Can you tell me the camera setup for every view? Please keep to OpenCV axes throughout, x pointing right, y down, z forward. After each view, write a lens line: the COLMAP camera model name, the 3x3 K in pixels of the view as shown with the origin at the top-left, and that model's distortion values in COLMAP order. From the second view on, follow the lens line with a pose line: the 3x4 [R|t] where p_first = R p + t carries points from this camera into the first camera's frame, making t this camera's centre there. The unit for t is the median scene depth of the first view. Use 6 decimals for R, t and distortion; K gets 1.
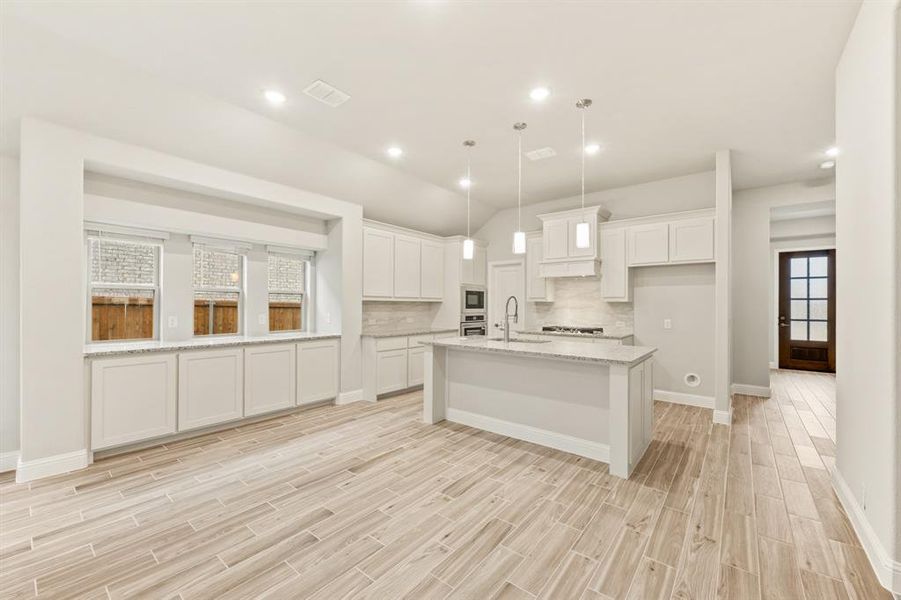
lens RADIAL K [[361.1, 0, 447.5], [0, 361.1, 303.5], [0, 0, 1]] dist [-0.002083, 0.000188]
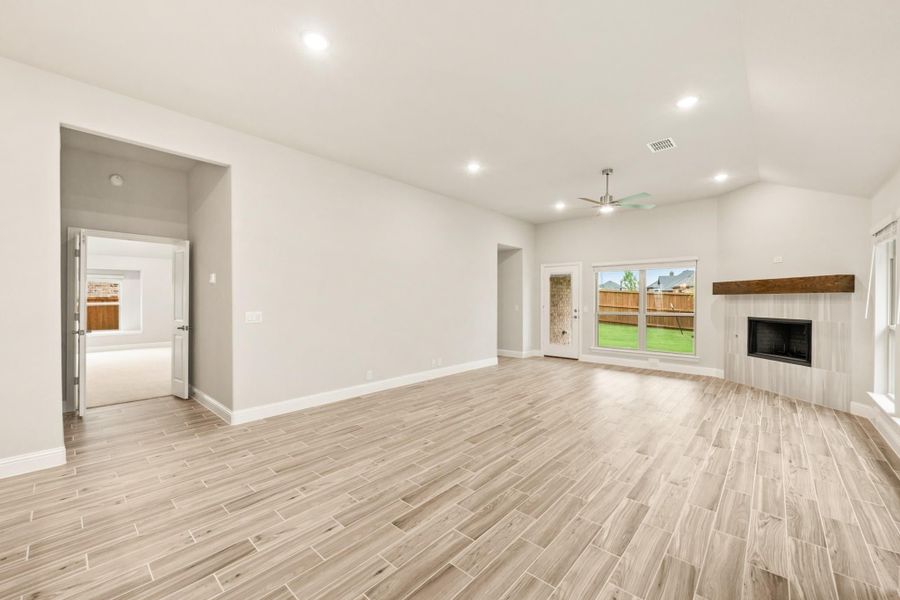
lens RADIAL K [[360.7, 0, 449.5], [0, 360.7, 301.3], [0, 0, 1]] dist [-0.002083, 0.000188]
pose [[-0.998603, -0.008142, 0.052214, -0.231438], [-0.008322, 0.999960, -0.003241, 0.004159], [-0.052185, -0.003671, -0.998631, 0.878780]]
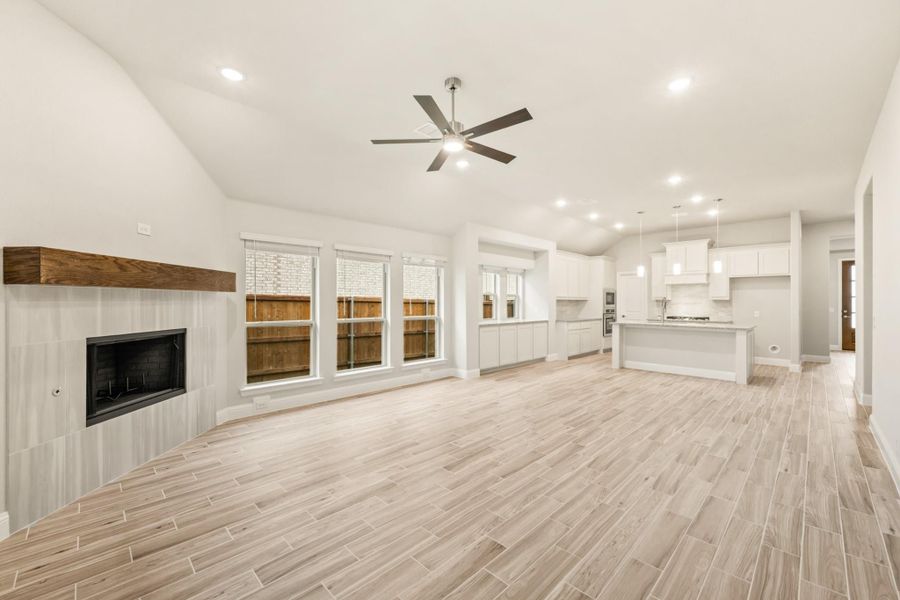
lens RADIAL K [[360.7, 0, 449.2], [0, 360.7, 299.8], [0, 0, 1]] dist [-0.002083, 0.000188]
pose [[0.994073, -0.001850, -0.108697, -0.552056], [0.002004, 0.999997, 0.001309, -0.010033], [0.108694, -0.001519, 0.994074, -0.706194]]
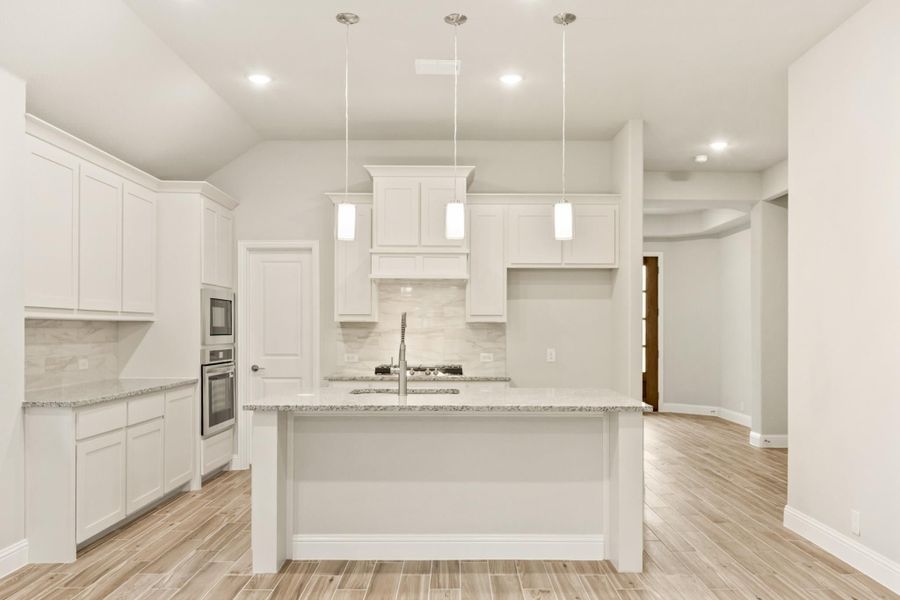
lens RADIAL K [[705.5, 0, 465.0], [0, 705.5, 326.7], [0, 0, 1]] dist [-0.006165, 0.011100]
pose [[0.770374, -0.001990, 0.637589, -0.363744], [-0.000988, 0.999990, 0.004314, -0.002376], [-0.637591, -0.003953, 0.770365, 0.084316]]
